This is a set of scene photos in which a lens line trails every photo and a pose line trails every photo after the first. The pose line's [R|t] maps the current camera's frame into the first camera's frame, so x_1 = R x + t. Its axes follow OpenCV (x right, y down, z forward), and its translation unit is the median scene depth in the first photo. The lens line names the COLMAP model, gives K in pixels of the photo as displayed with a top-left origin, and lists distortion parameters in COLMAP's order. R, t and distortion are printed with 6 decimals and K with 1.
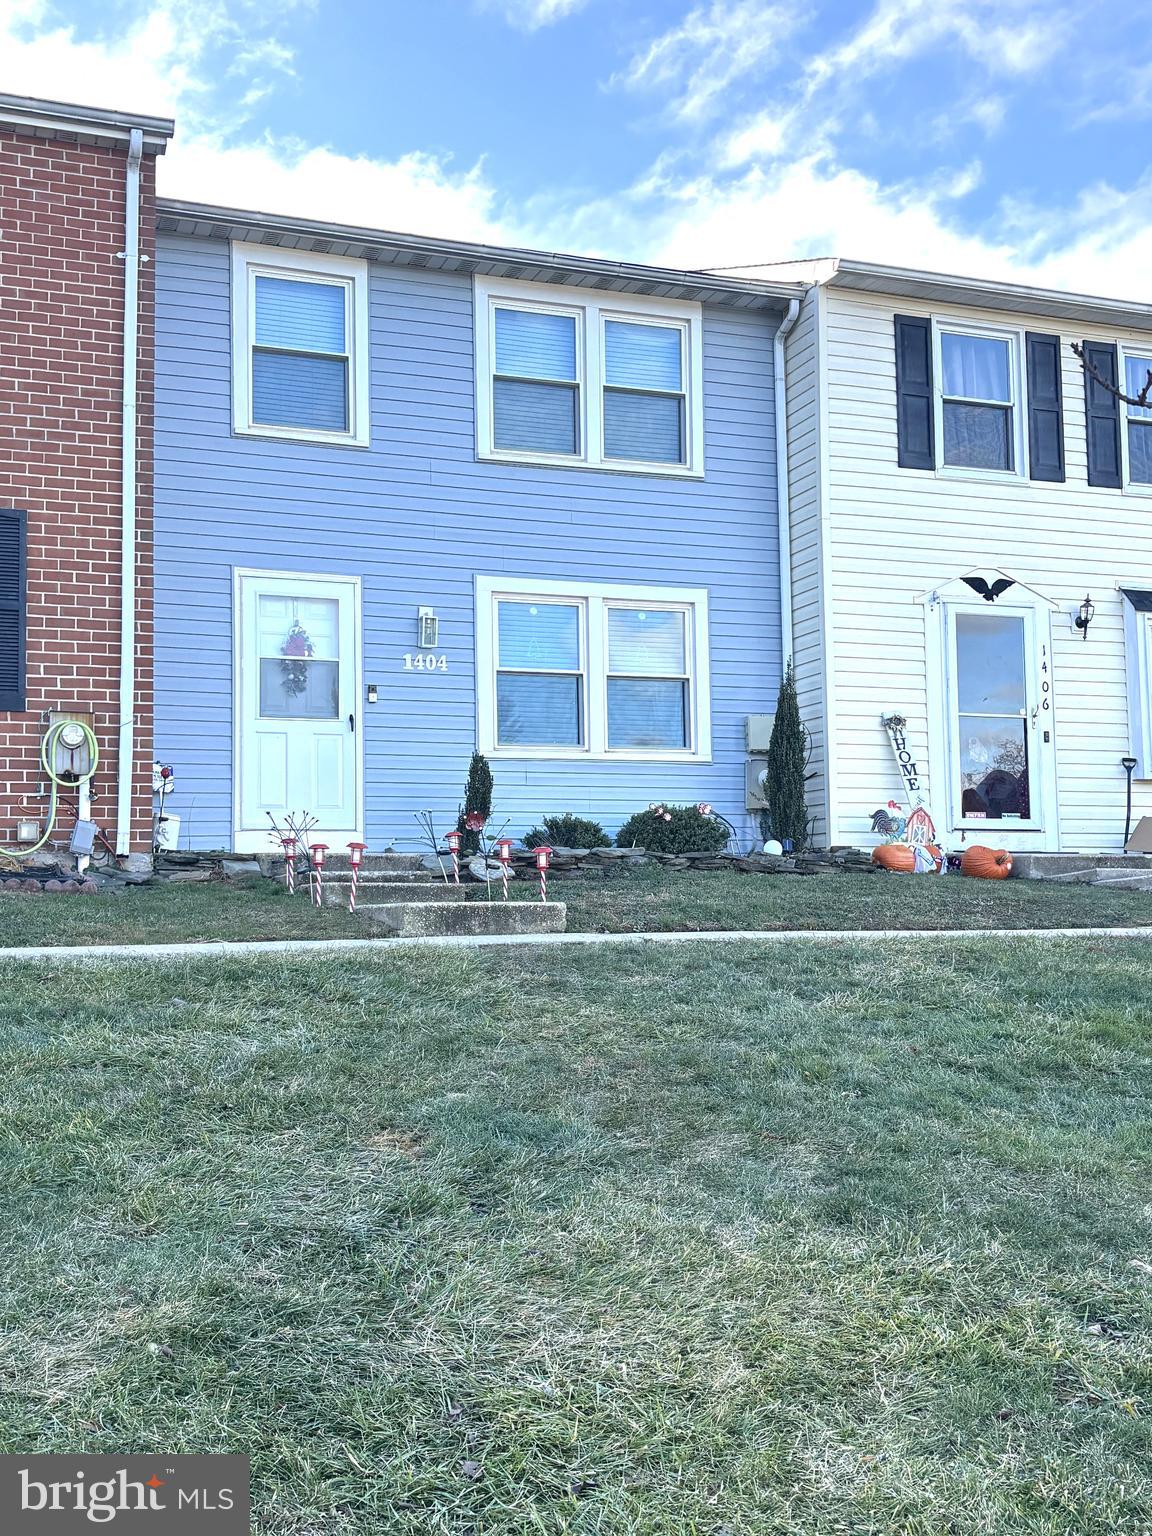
lens RADIAL K [[1724.4, 0, 585.8], [0, 1724.4, 772.3], [0, 0, 1]] dist [0.023948, 0.000000]
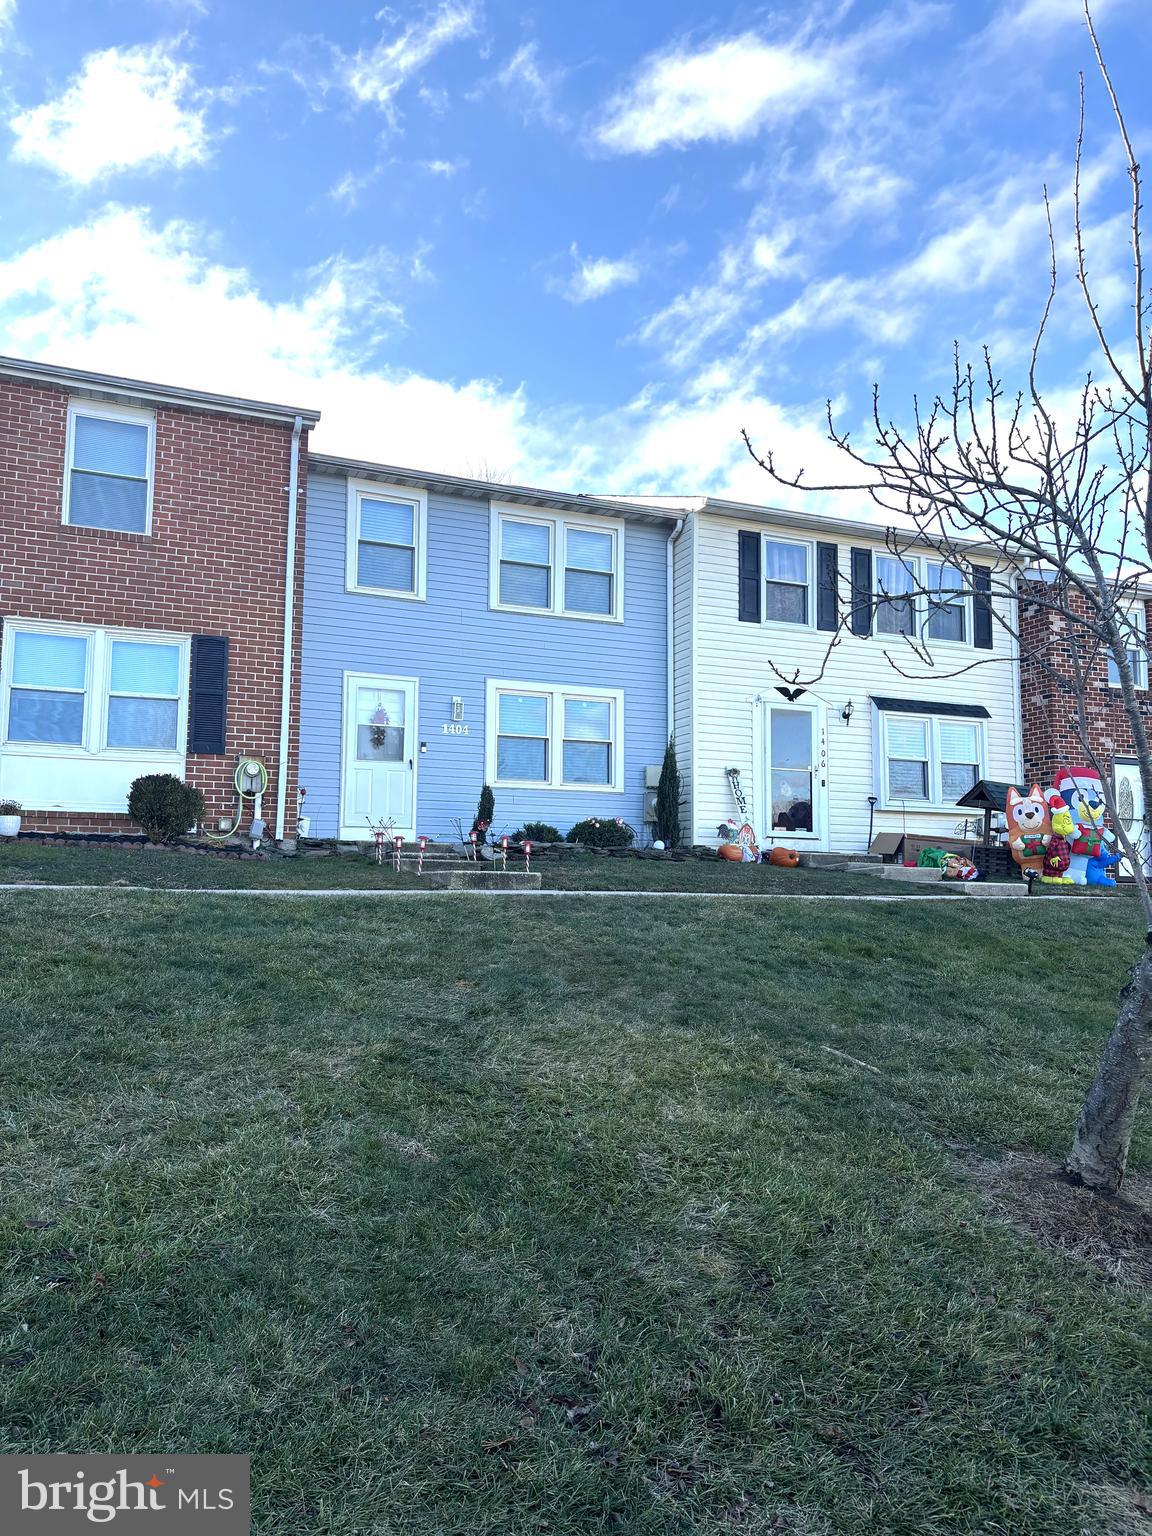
lens RADIAL K [[1155.5, 0, 563.1], [0, 1155.5, 762.8], [0, 0, 1]] dist [0.068805, 0.000846]
pose [[0.999407, 0.026892, 0.021496, -0.013560], [-0.026345, 0.999331, -0.025376, -0.006373], [-0.022164, 0.024794, 0.999447, -0.149988]]
